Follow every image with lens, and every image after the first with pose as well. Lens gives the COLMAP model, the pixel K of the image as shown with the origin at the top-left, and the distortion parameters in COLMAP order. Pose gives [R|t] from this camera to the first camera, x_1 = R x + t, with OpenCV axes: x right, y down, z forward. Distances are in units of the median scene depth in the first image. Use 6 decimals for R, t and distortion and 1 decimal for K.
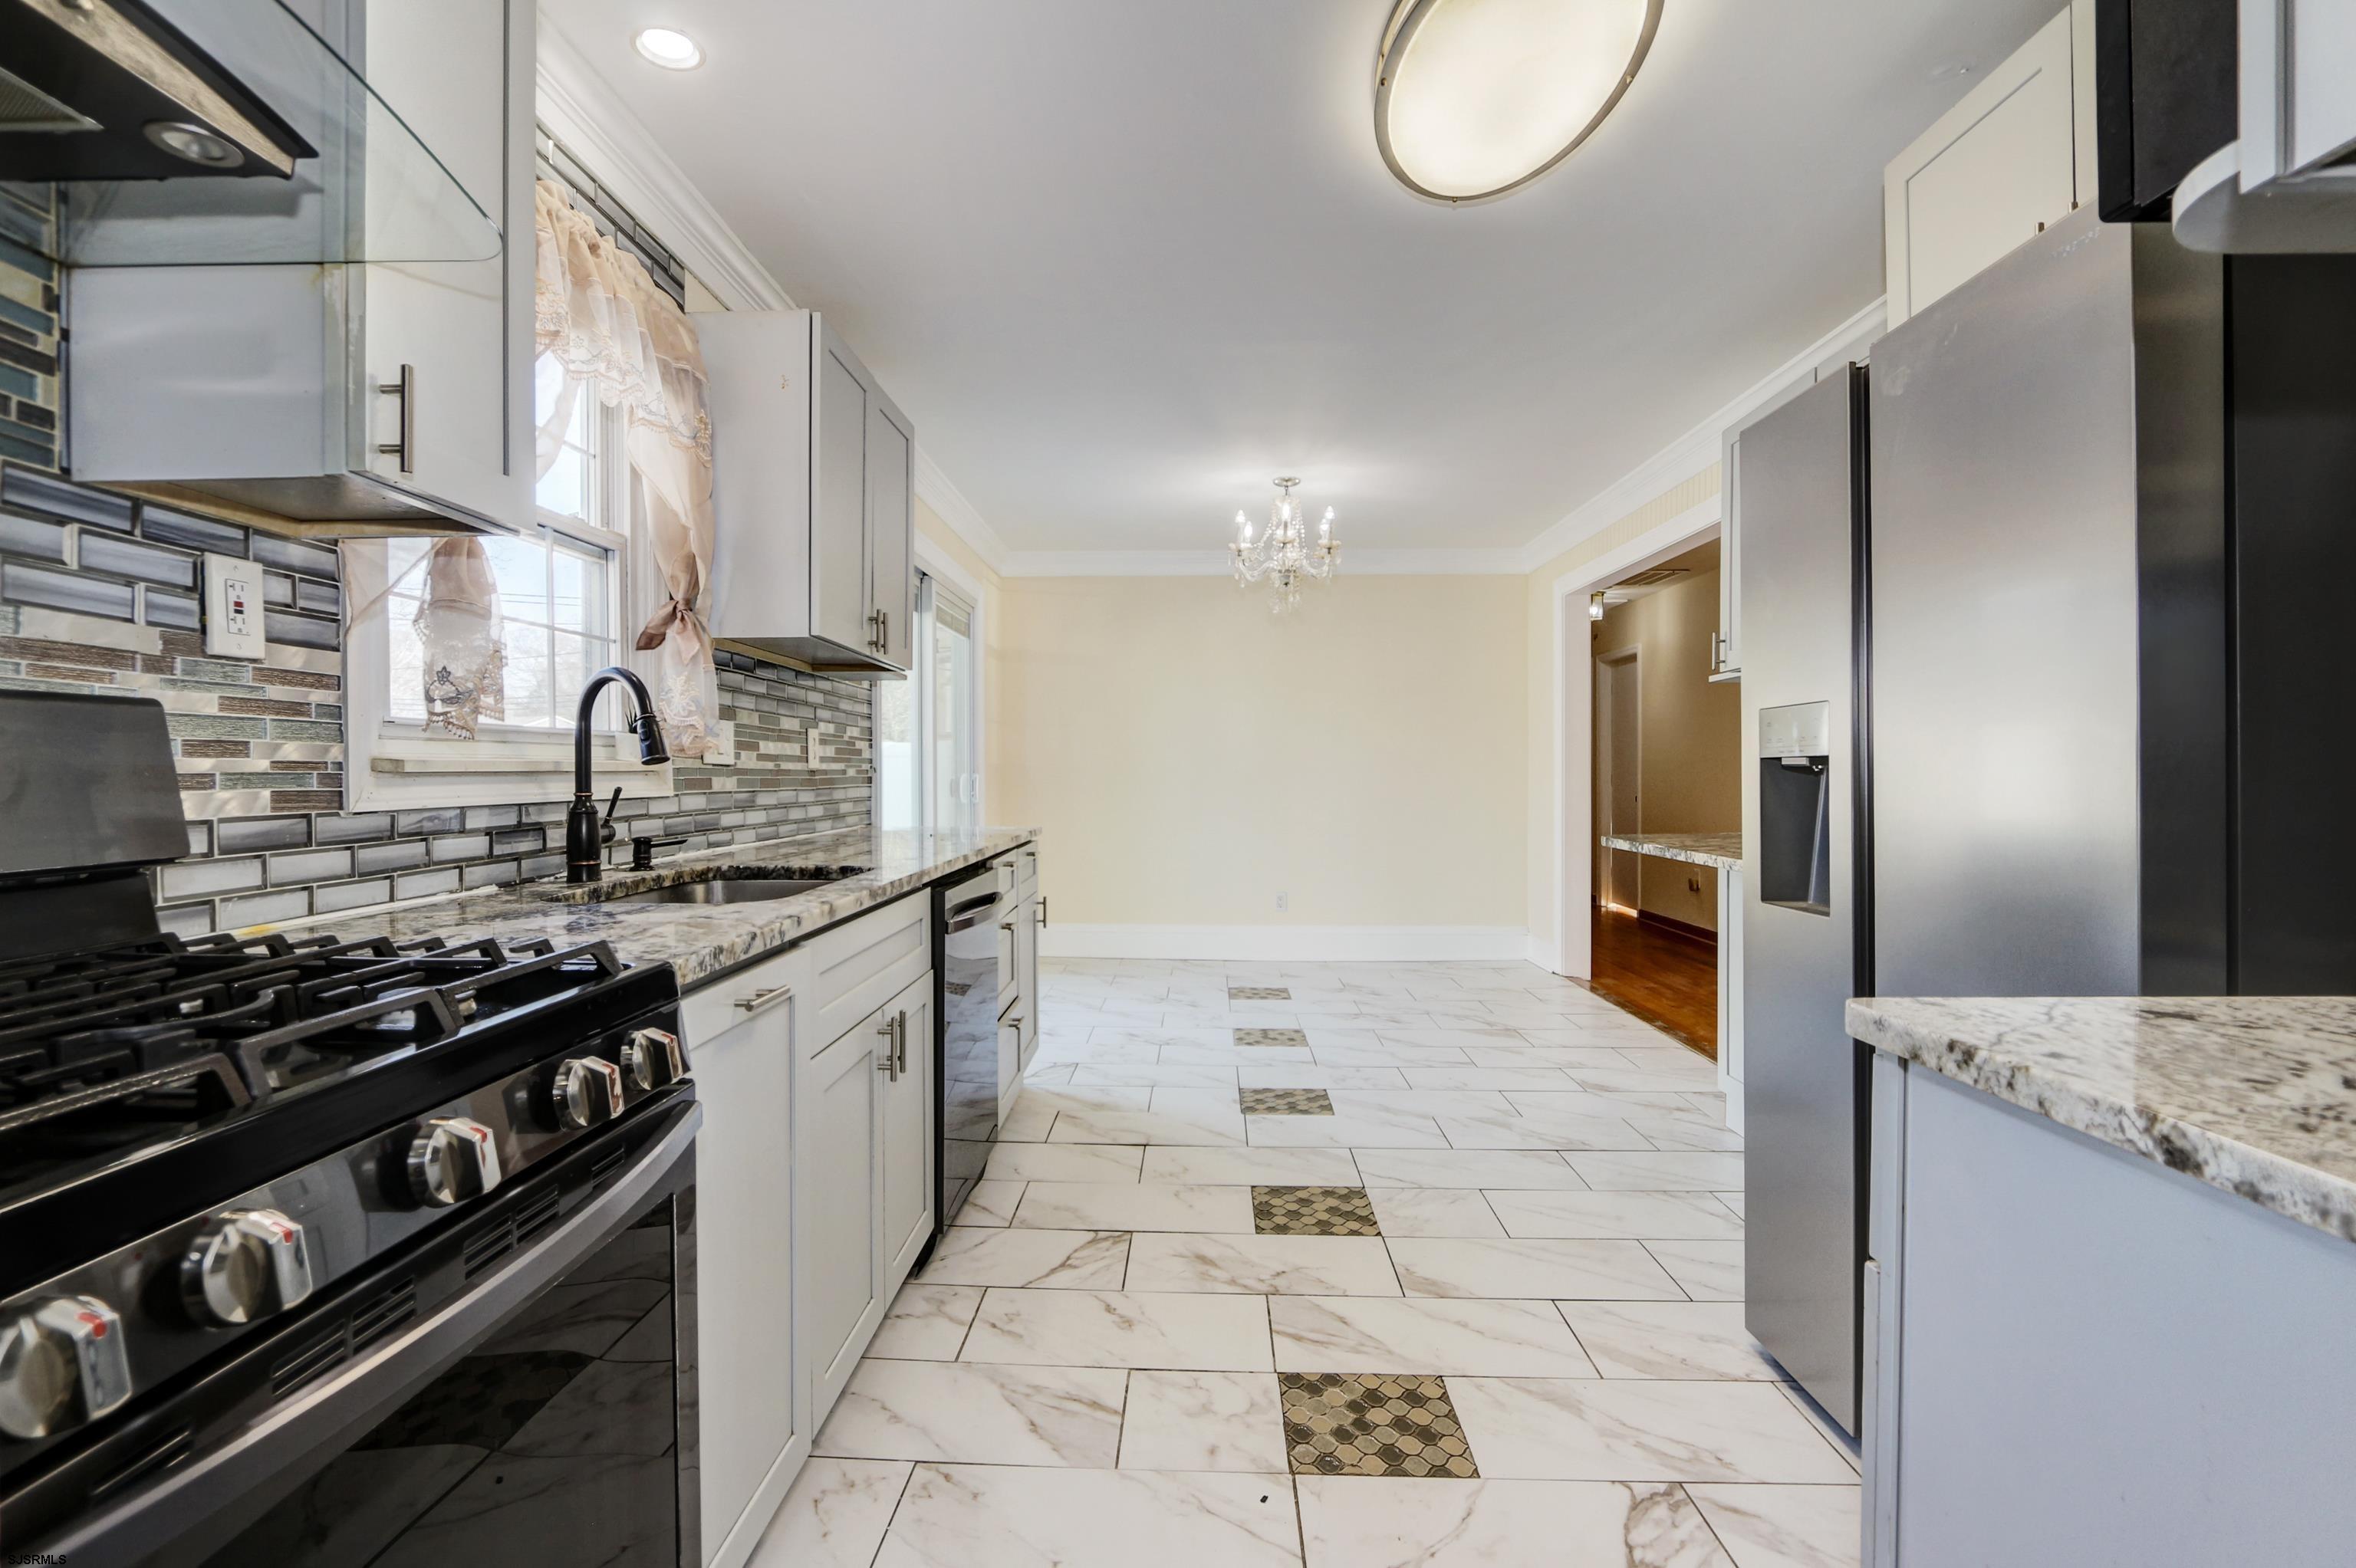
lens RADIAL K [[1093.8, 0, 1166.7], [0, 1093.8, 770.9], [0, 0, 1]] dist [-0.015772, 0.000502]
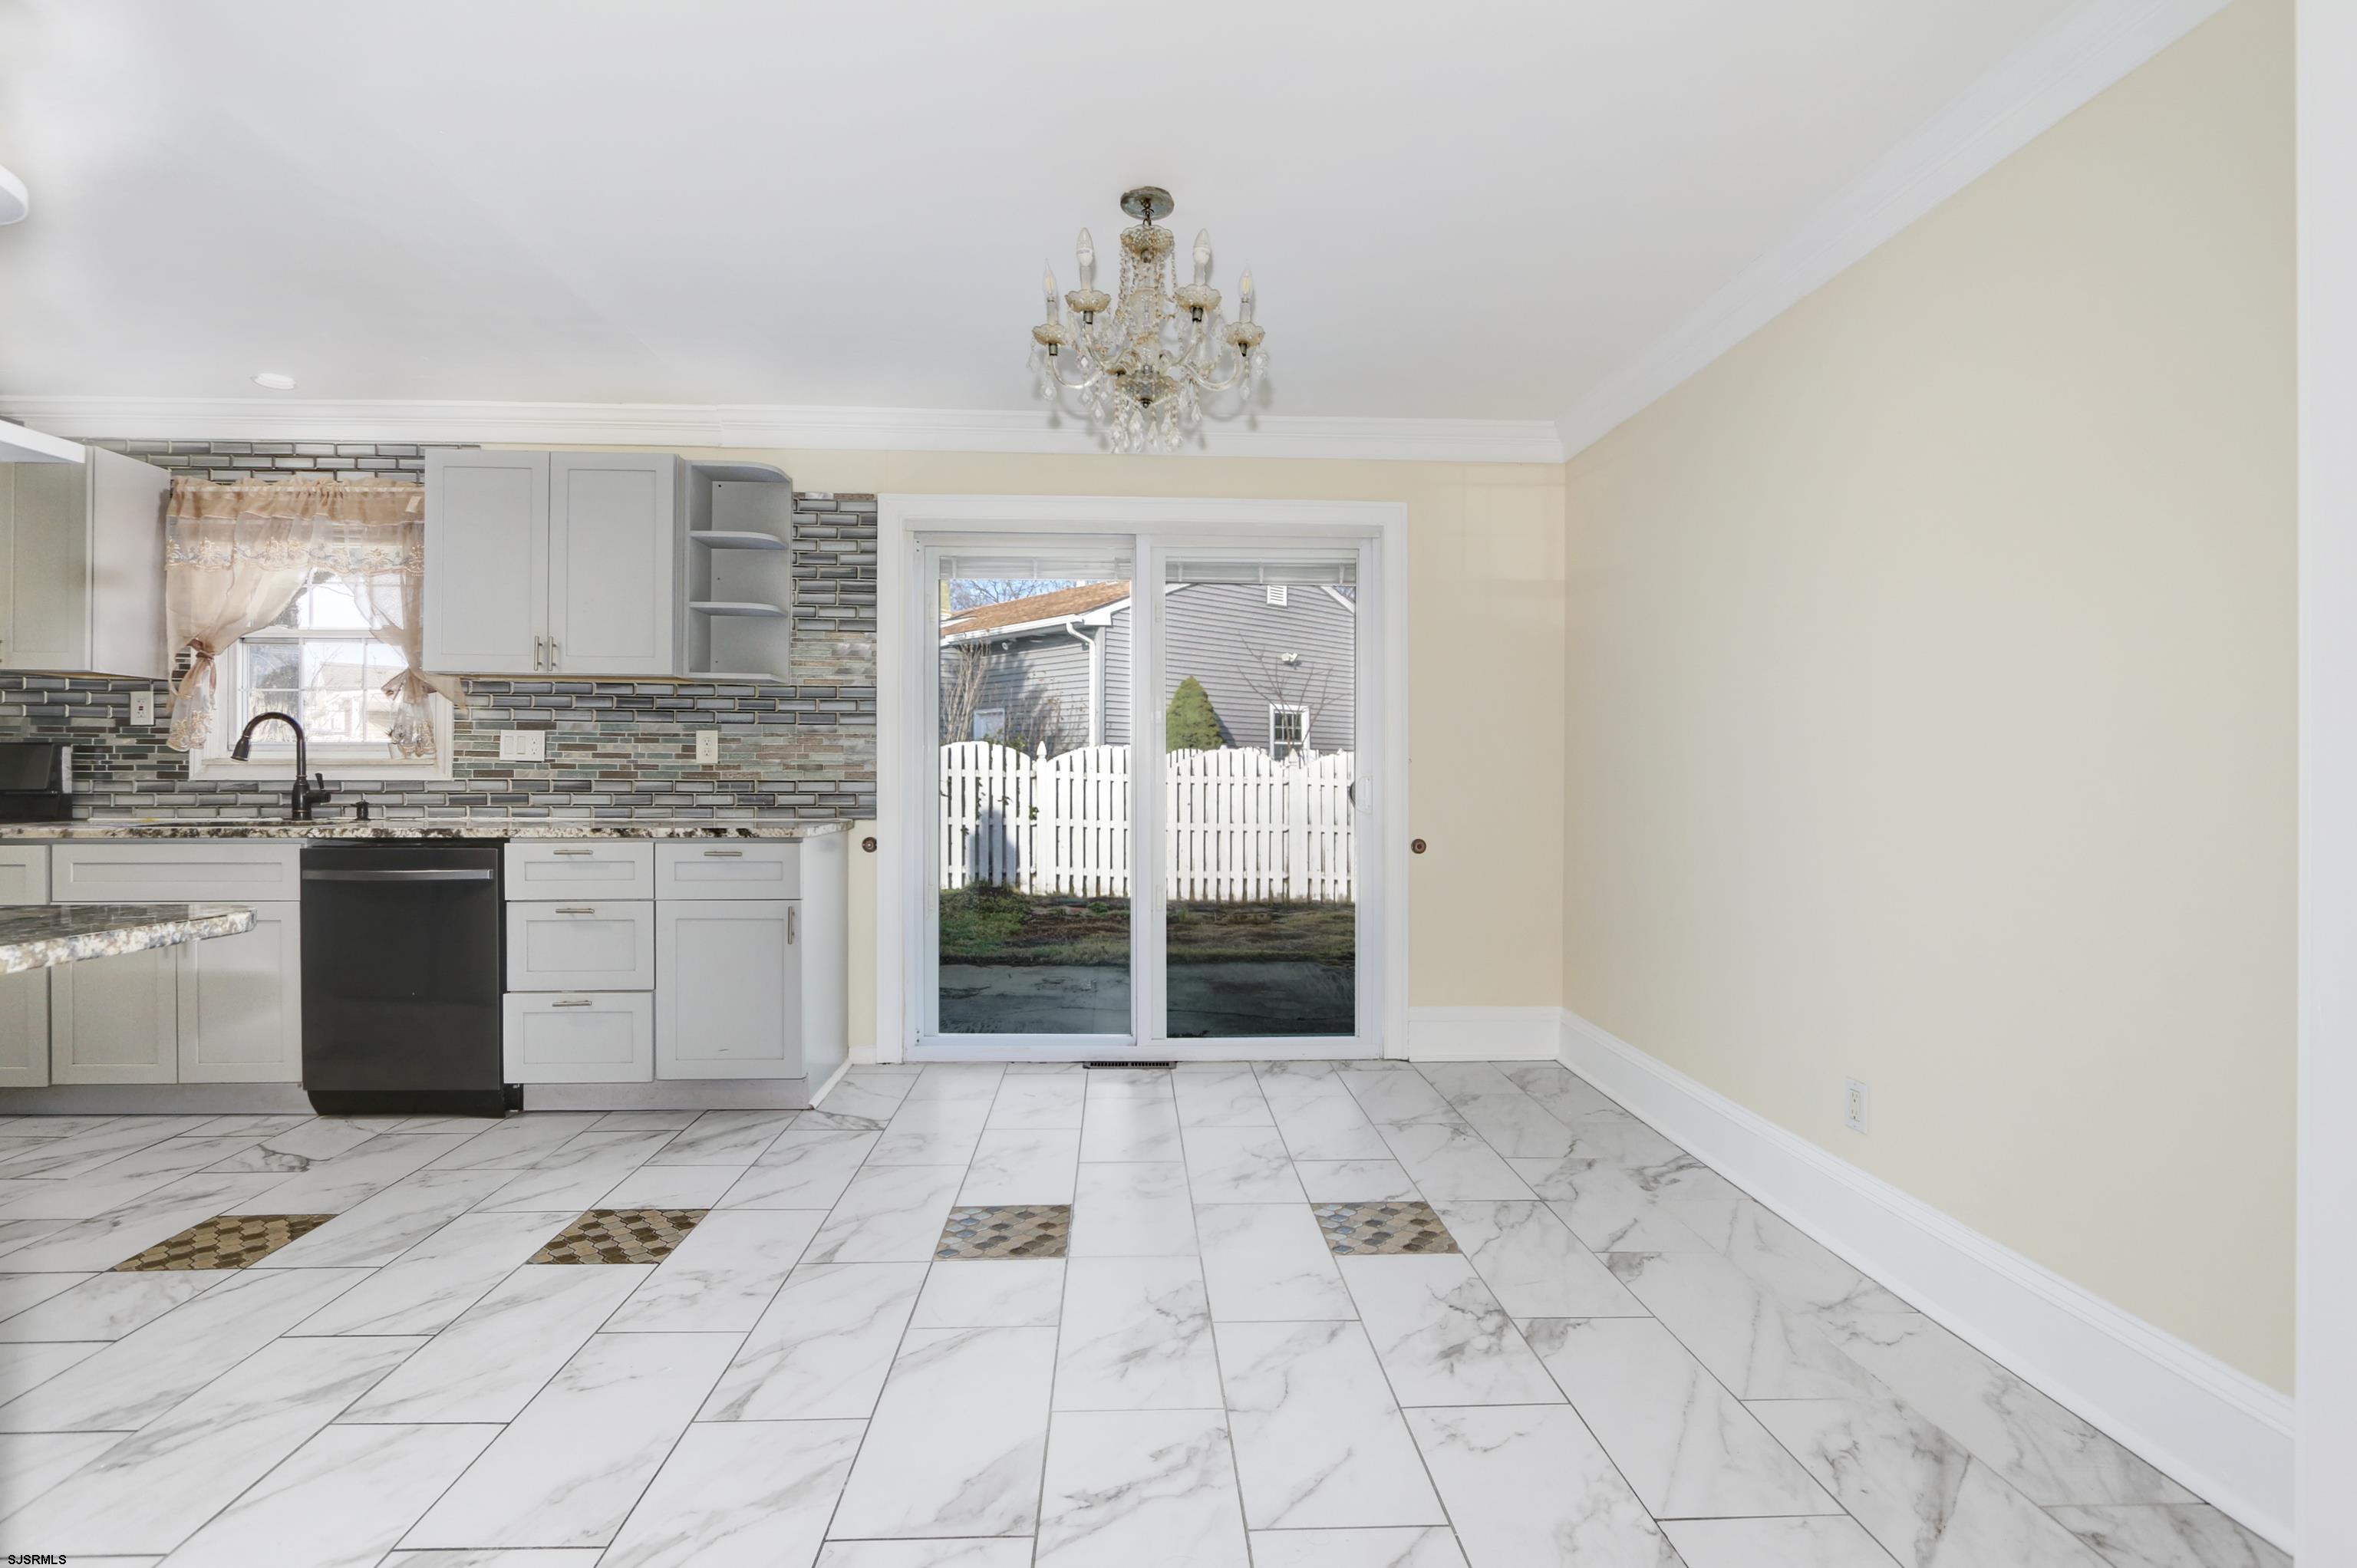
lens RADIAL K [[1094.3, 0, 1167.2], [0, 1094.3, 770.9], [0, 0, 1]] dist [-0.015772, 0.000502]
pose [[0.082235, 0.002083, -0.996611, 1.167605], [-0.002505, 0.999995, 0.001884, 0.002939], [0.996610, 0.002341, 0.082240, 1.811520]]
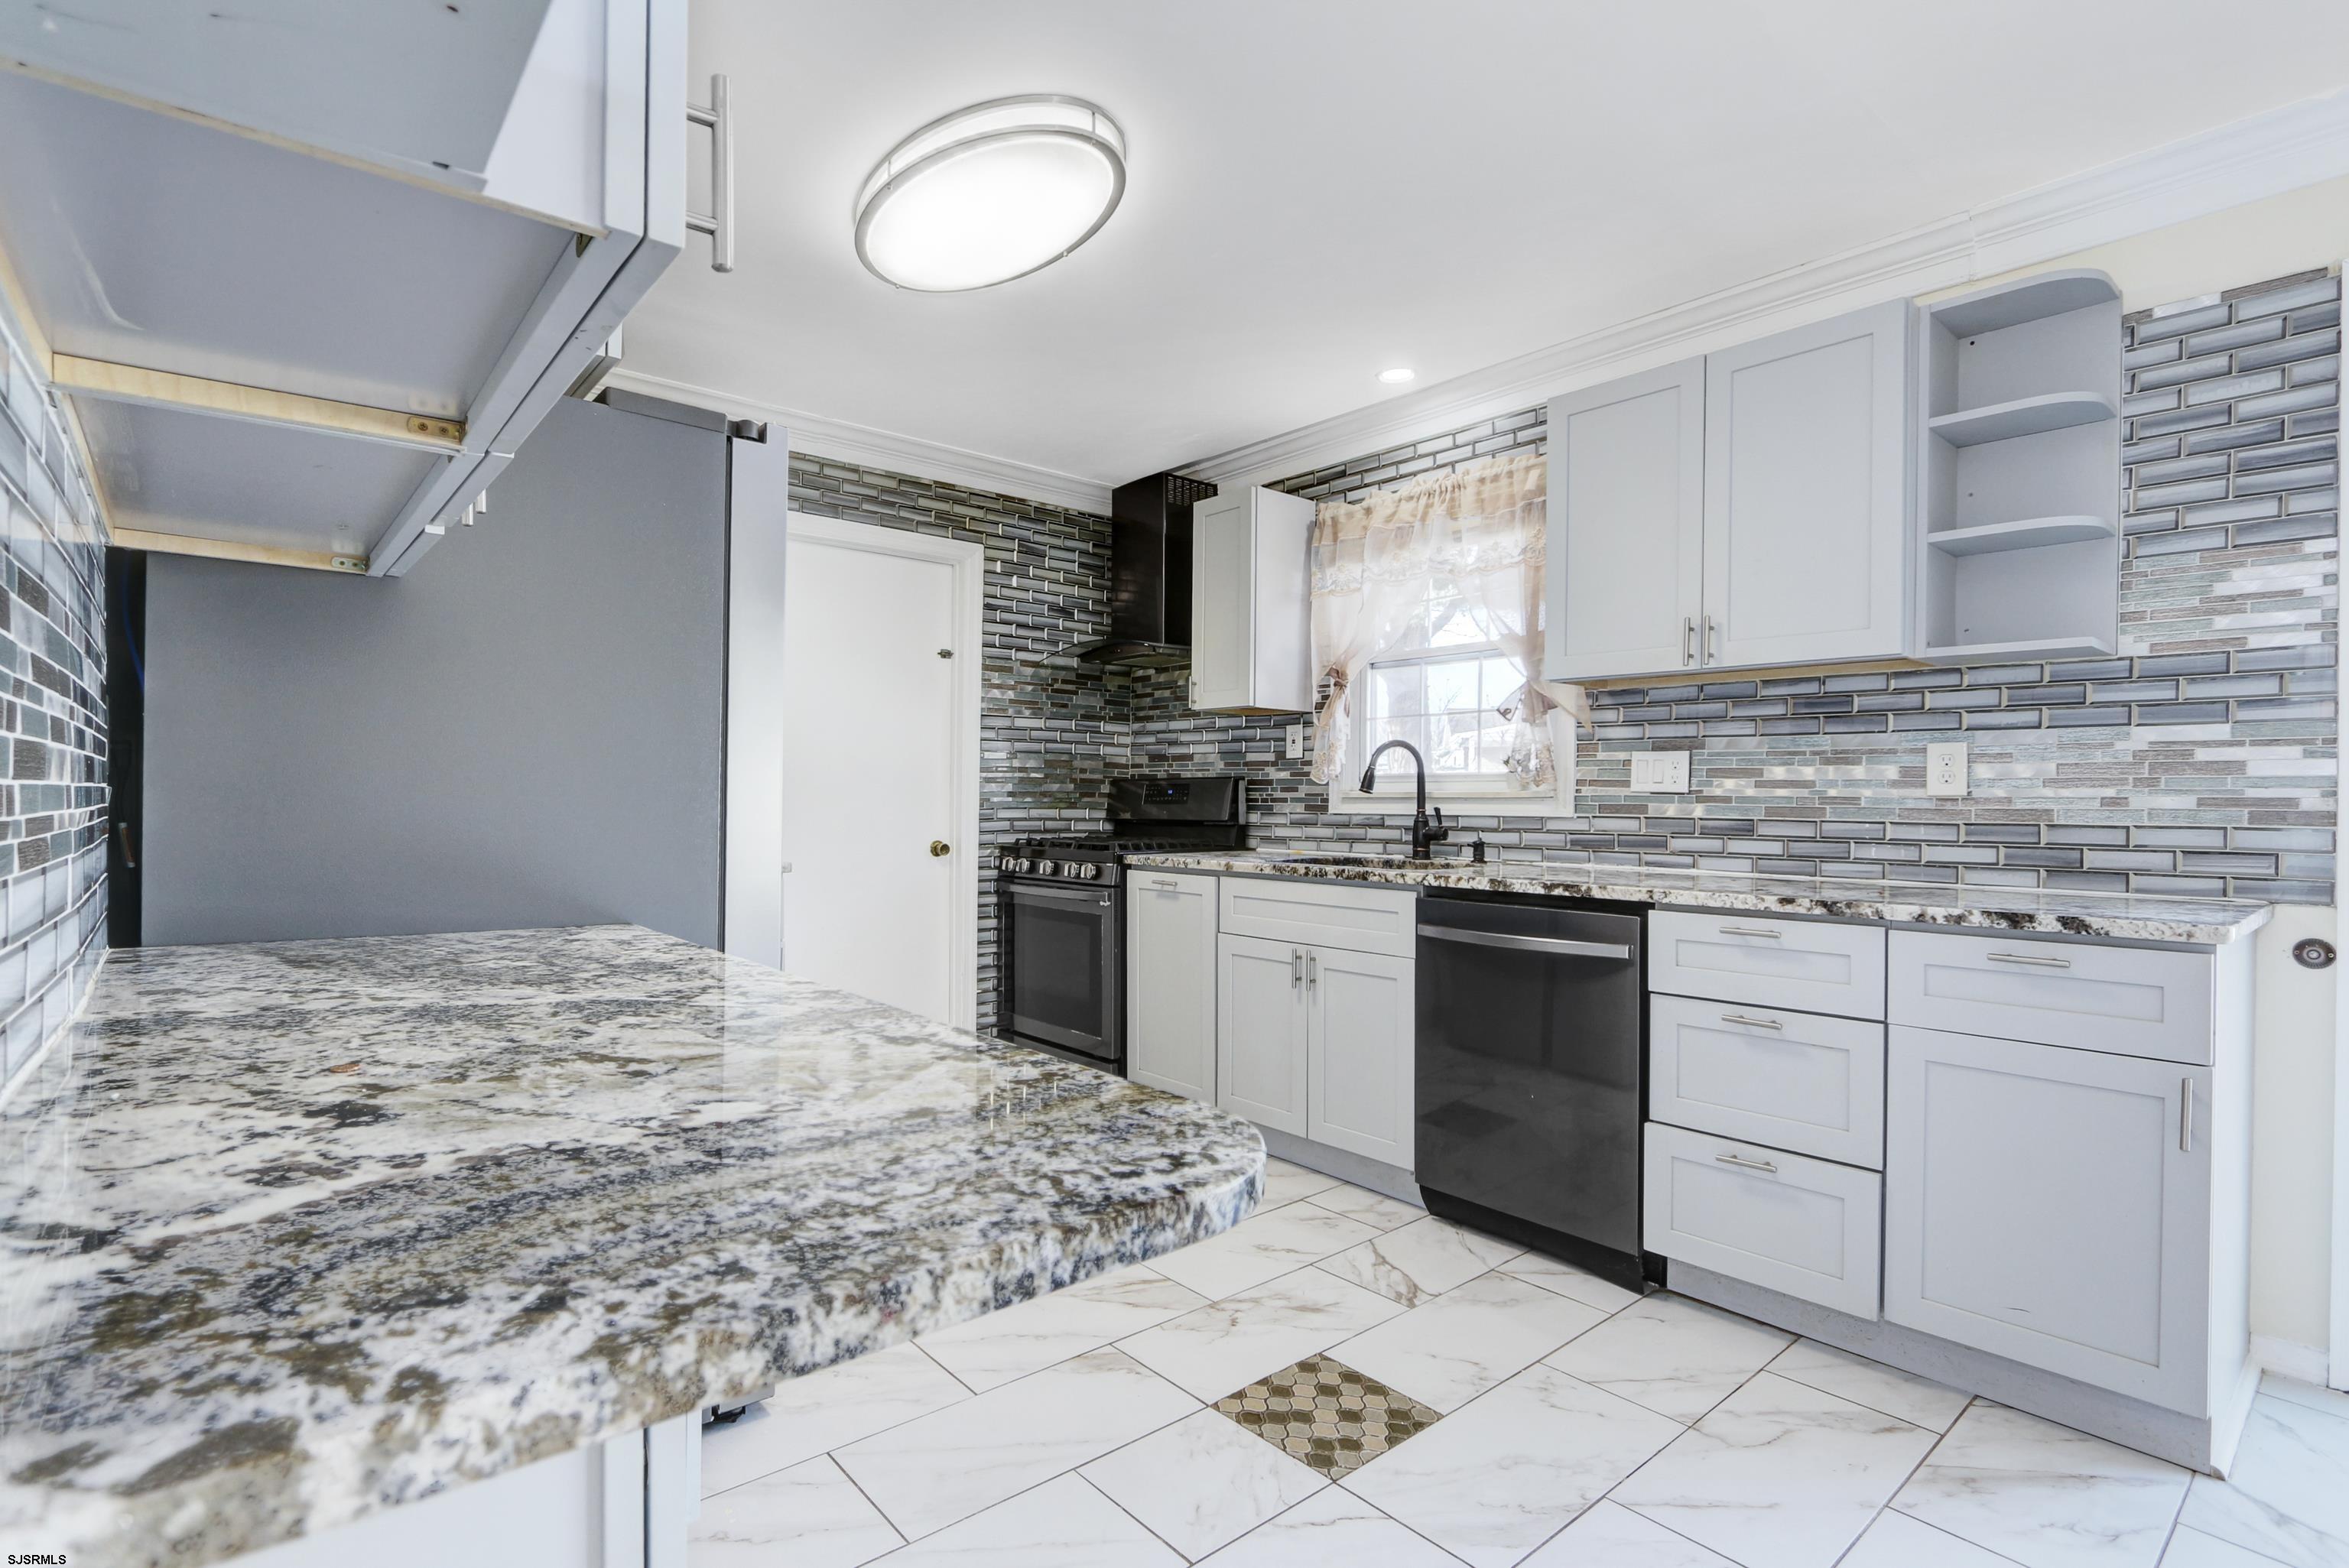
lens RADIAL K [[1103.5, 0, 1165.0], [0, 1103.5, 810.4], [0, 0, 1]] dist [-0.010854, 0.000163]
pose [[-0.740721, 0.007272, -0.671773, 0.735045], [-0.002474, 0.999905, 0.013552, -0.001439], [0.671808, 0.011700, -0.740633, 1.544340]]
